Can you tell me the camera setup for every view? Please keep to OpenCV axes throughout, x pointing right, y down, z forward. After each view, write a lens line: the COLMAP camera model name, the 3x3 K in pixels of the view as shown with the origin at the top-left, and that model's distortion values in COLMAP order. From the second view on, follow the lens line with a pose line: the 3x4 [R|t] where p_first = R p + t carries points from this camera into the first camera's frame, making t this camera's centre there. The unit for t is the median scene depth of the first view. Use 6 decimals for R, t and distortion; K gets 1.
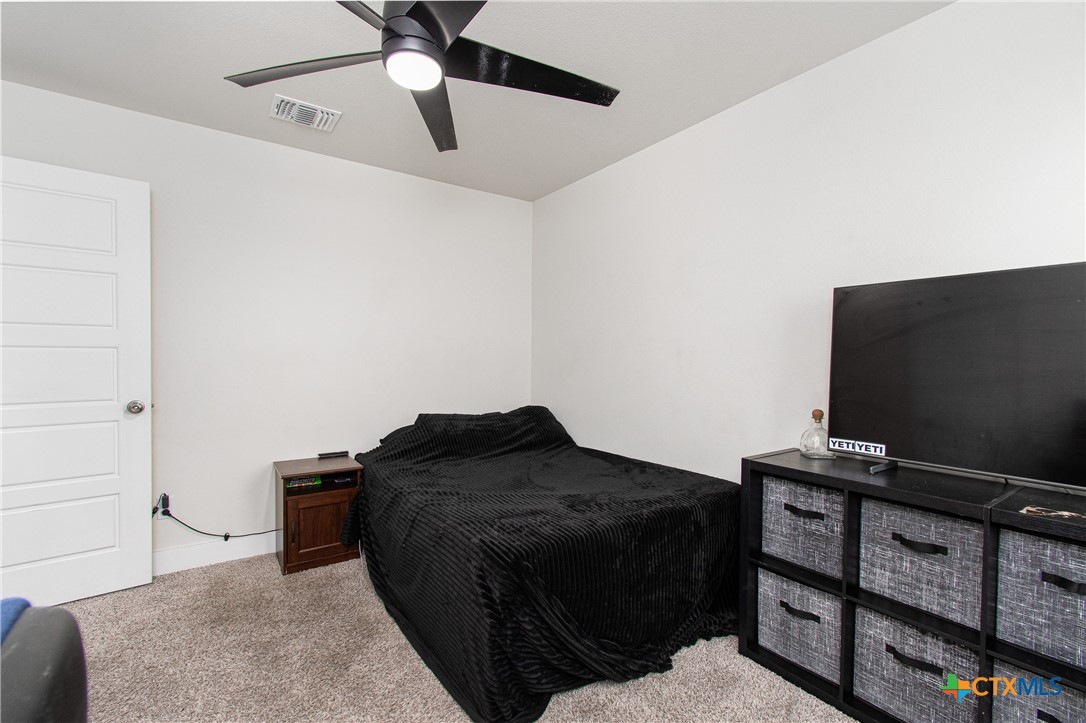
lens RADIAL K [[481.3, 0, 541.9], [0, 481.3, 366.0], [0, 0, 1]] dist [0.001349, -0.001855]
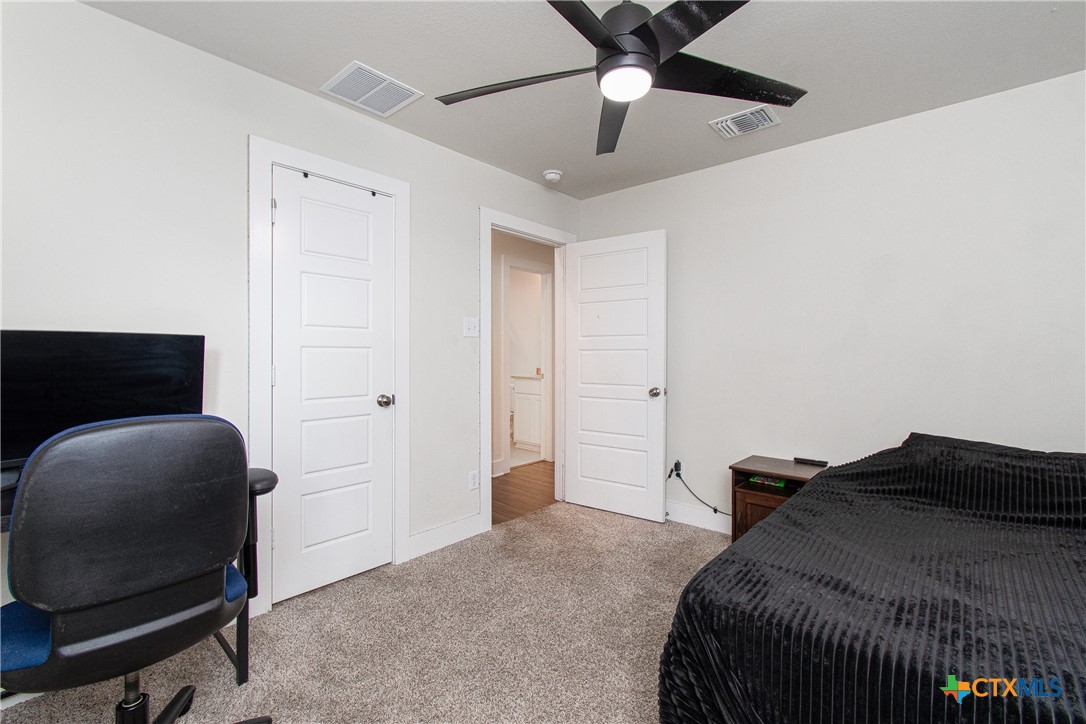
lens RADIAL K [[481.3, 0, 543.0], [0, 481.3, 359.5], [0, 0, 1]] dist [0.001349, -0.001855]
pose [[0.232922, 0.004714, -0.972484, 0.490541], [-0.021231, 0.999775, -0.000239, -0.002136], [0.972264, 0.020702, 0.232969, 0.398890]]
